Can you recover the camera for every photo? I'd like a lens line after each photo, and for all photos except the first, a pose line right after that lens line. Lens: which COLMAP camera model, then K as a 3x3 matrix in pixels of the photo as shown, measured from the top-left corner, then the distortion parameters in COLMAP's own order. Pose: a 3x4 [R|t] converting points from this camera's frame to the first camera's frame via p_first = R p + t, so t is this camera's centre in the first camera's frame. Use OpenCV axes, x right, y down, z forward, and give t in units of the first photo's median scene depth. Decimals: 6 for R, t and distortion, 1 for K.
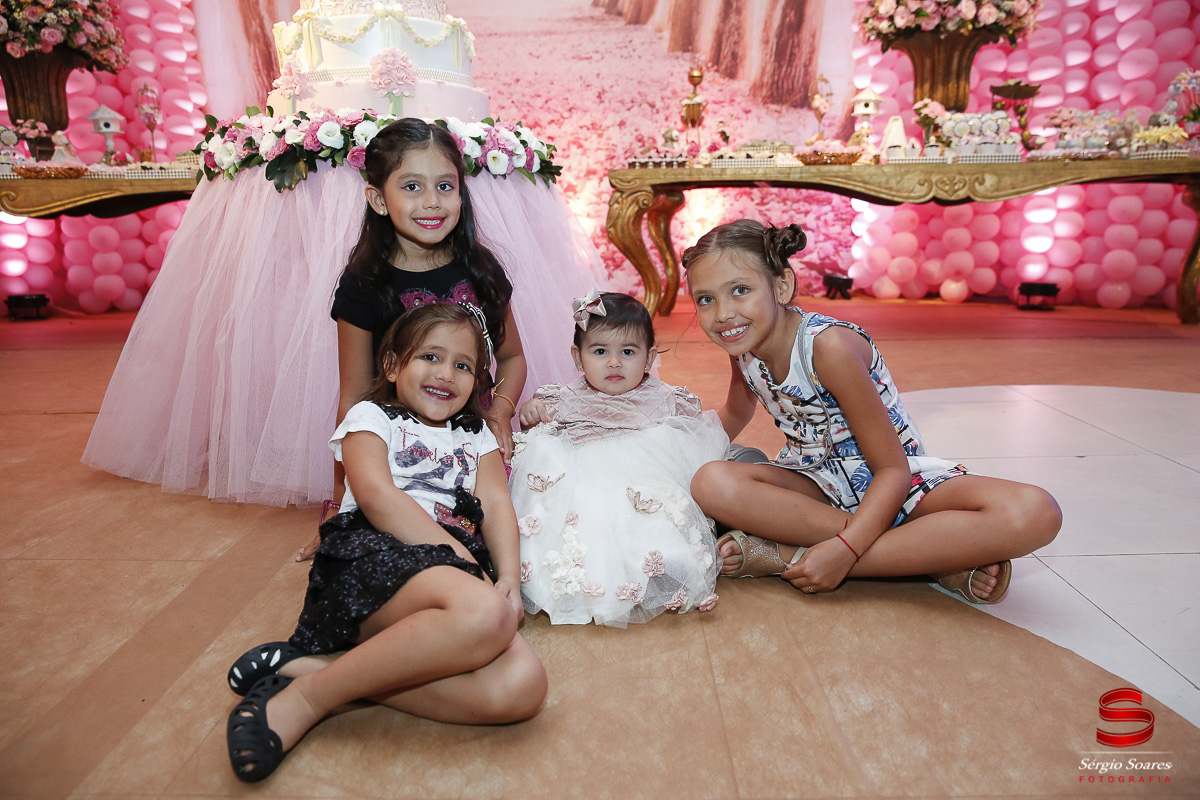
lens RADIAL K [[831.8, 0, 598.2], [0, 831.8, 402.0], [0, 0, 1]] dist [-0.105987, 0.080603]
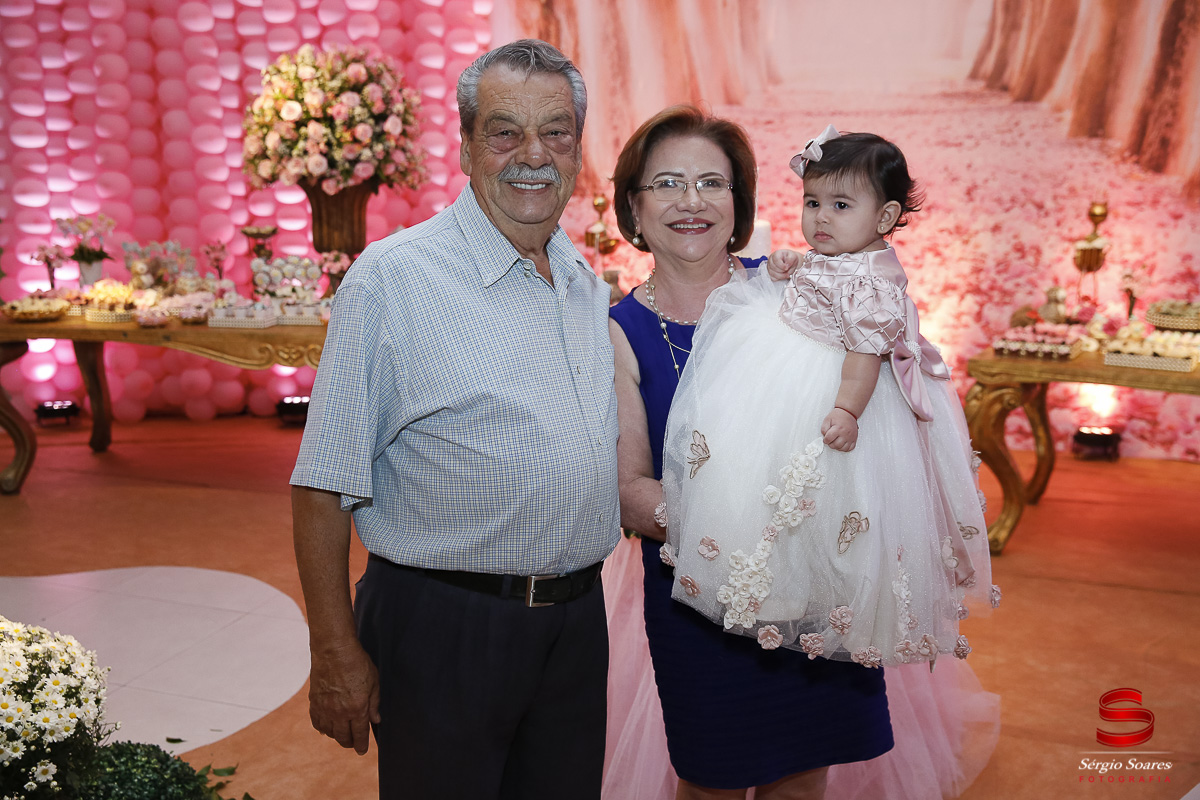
lens RADIAL K [[1146.7, 0, 600.8], [0, 1146.7, 401.9], [0, 0, 1]] dist [-0.026125, 0.110372]
pose [[0.954367, 0.077692, -0.288353, -0.003192], [-0.085000, 0.996298, -0.012892, -0.131532], [0.286284, 0.036814, 0.957437, -0.139556]]
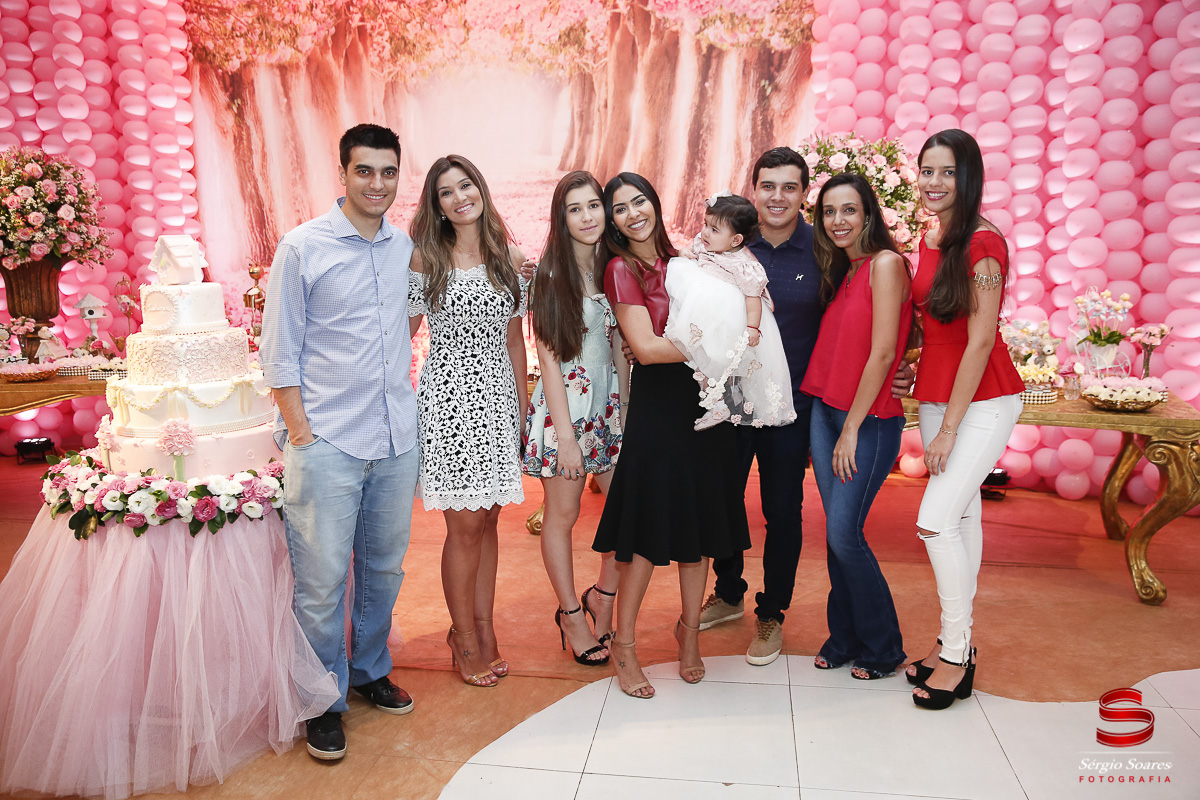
lens RADIAL K [[916.7, 0, 597.9], [0, 916.7, 402.5], [0, 0, 1]] dist [-0.098846, 0.111297]
pose [[0.990450, 0.027854, -0.135027, 0.201153], [-0.034667, 0.998228, -0.048370, -0.140076], [0.133441, 0.052589, 0.989661, -0.106302]]
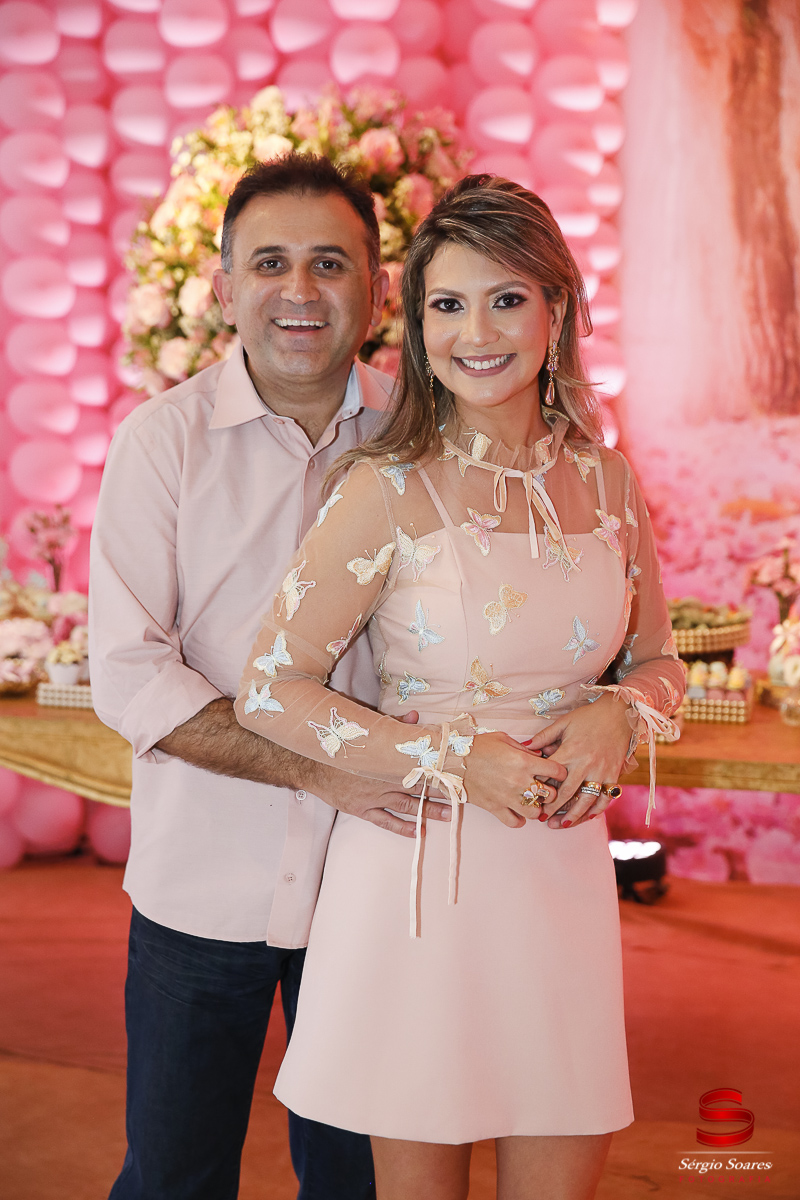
lens RADIAL K [[2073.2, 0, 400.0], [0, 2073.2, 600.0], [0, 0, 1]] dist [0.200211, -0.094191]
pose [[0.908978, 0.080889, -0.408920, -0.148748], [-0.120921, 0.989977, -0.072963, -0.174649], [0.398919, 0.115769, 0.909649, 0.009688]]
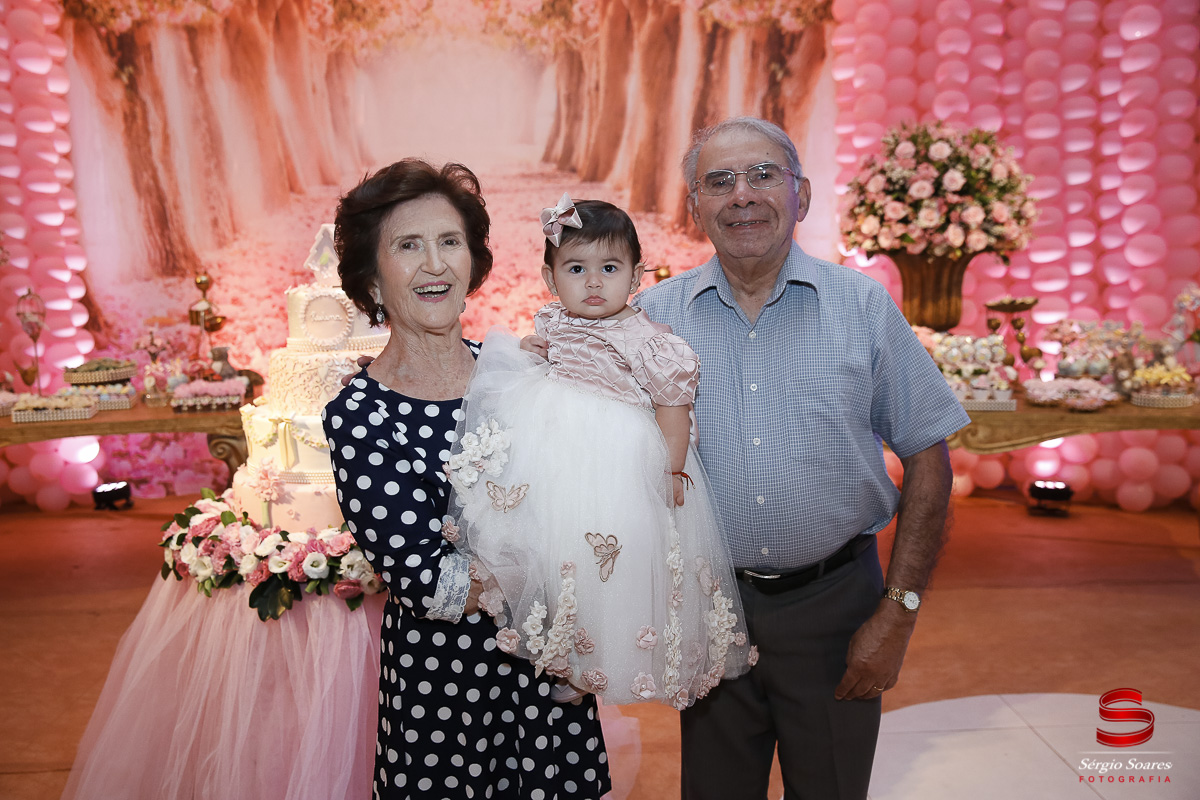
lens RADIAL K [[1046.7, 0, 597.9], [0, 1046.7, 403.0], [0, 0, 1]] dist [-0.059556, 0.108577]
pose [[0.998124, -0.010276, 0.060360, -0.018003], [0.015209, 0.996528, -0.081855, -0.132208], [-0.059309, 0.082619, 0.994815, -0.099981]]
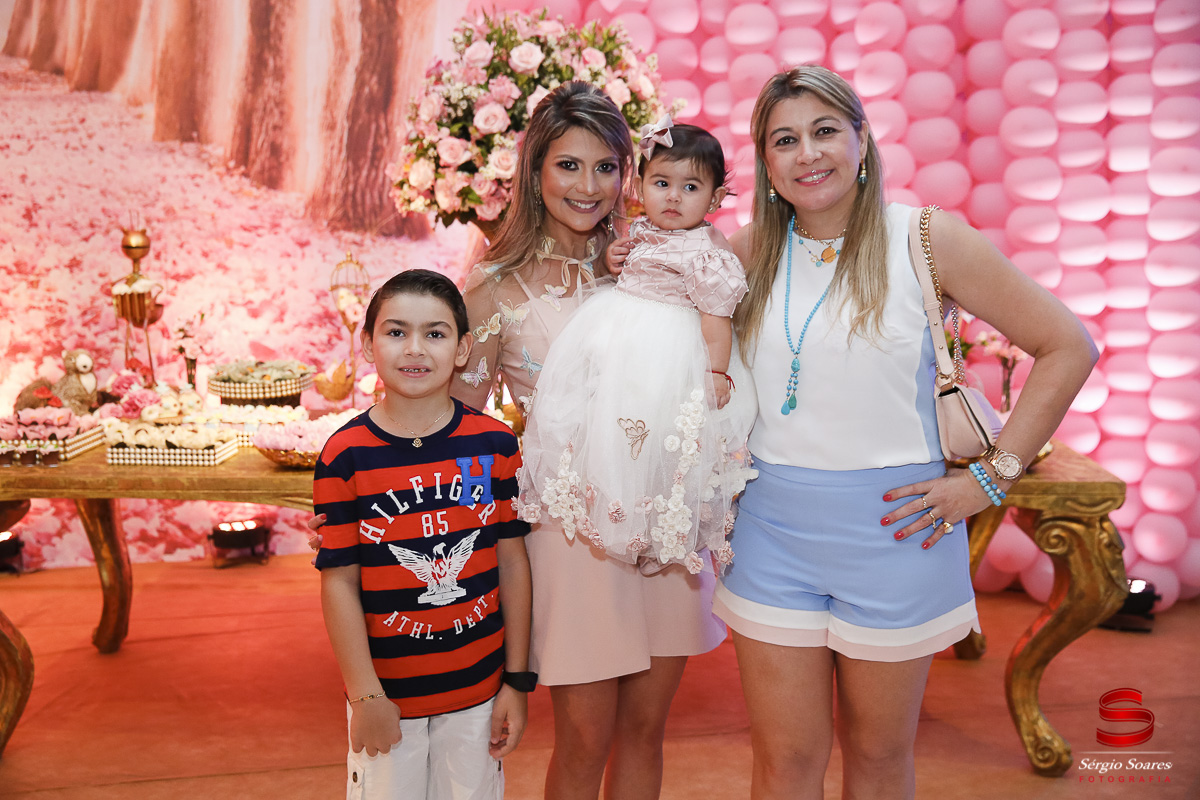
lens RADIAL K [[1371.2, 0, 596.9], [0, 1371.2, 403.6], [0, 0, 1]] dist [0.019767, 0.126920]
pose [[0.978682, -0.017907, 0.204600, 0.187129], [0.031850, 0.997373, -0.065059, -0.173912], [-0.202897, 0.070189, 0.976681, 0.015195]]
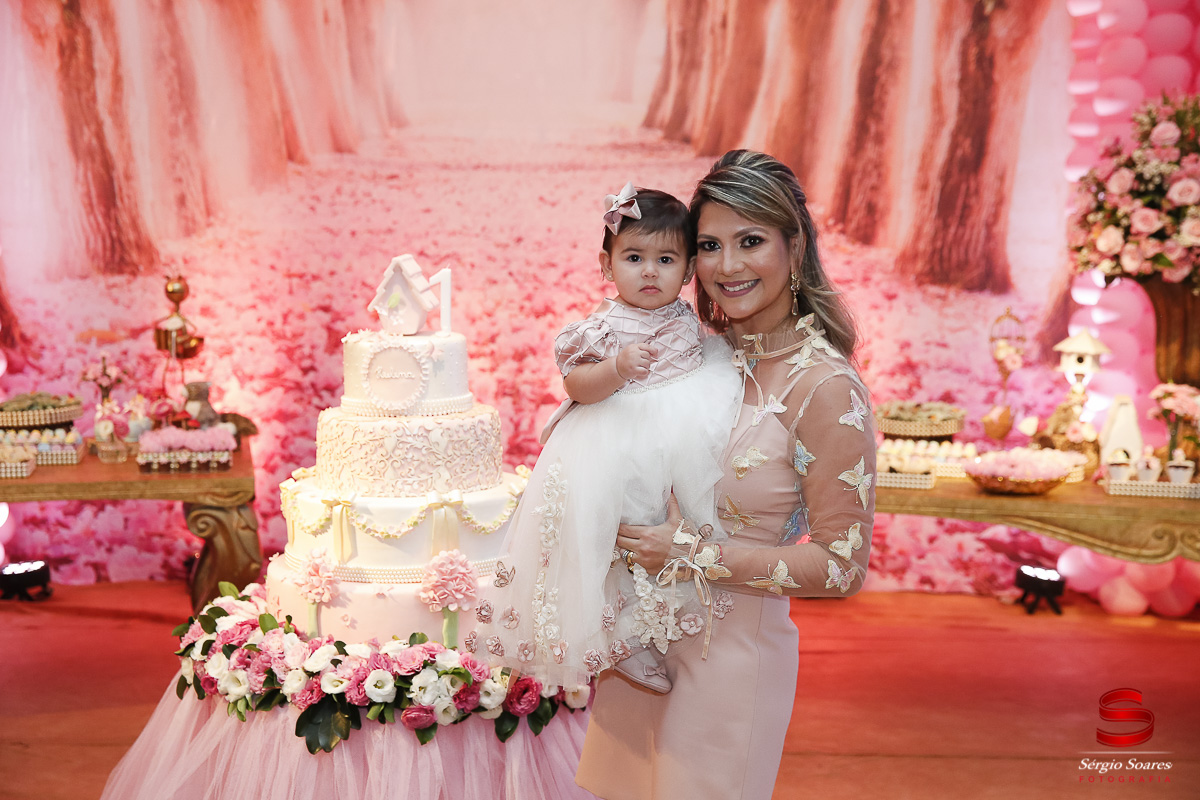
lens RADIAL K [[1617.3, 0, 597.5], [0, 1617.3, 404.8], [0, 0, 1]] dist [0.067480, 0.093036]
pose [[0.999766, 0.021643, 0.000568, -0.037721], [-0.021450, 0.993712, -0.109892, -0.137273], [-0.002943, 0.109854, 0.993943, -0.202614]]
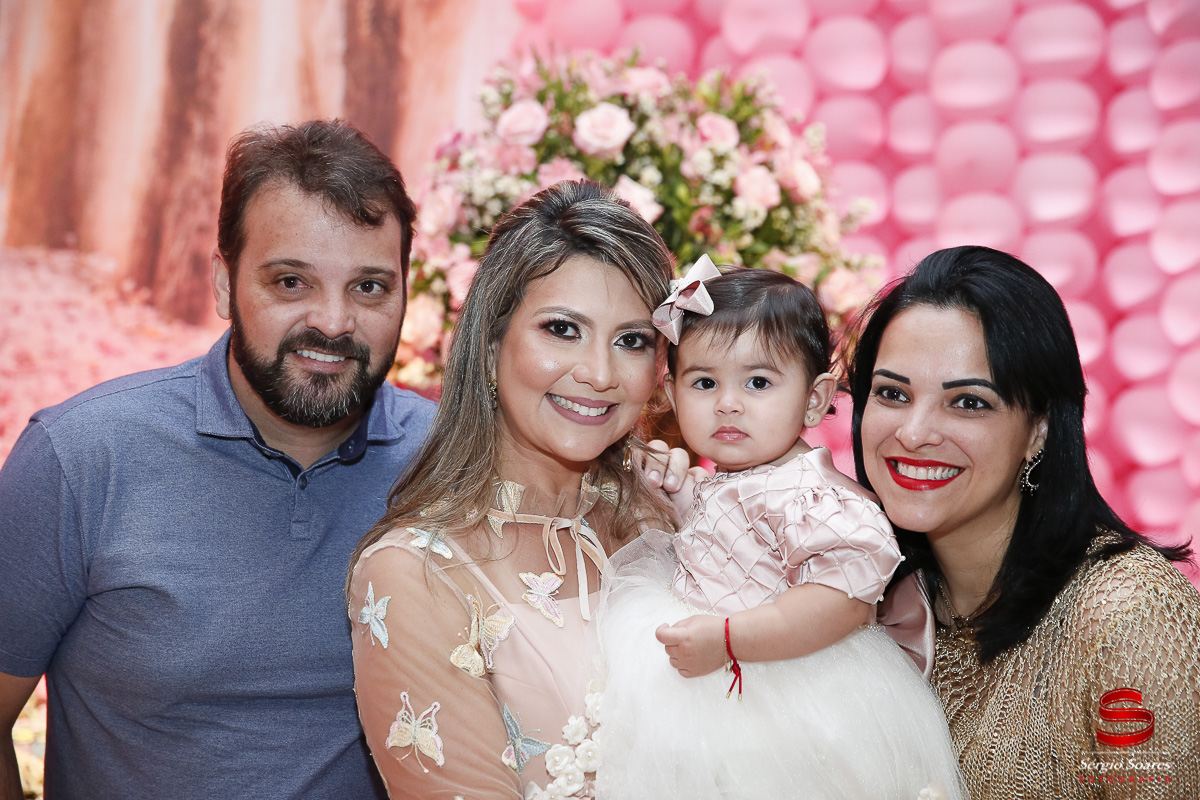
lens RADIAL K [[2003.2, 0, 602.5], [0, 2003.2, 401.4], [0, 0, 1]] dist [0.173444, -0.008681]
pose [[0.987499, 0.021919, 0.156093, 0.204673], [0.005252, 0.985159, -0.171564, -0.210336], [-0.157536, 0.170239, 0.972729, 0.114781]]
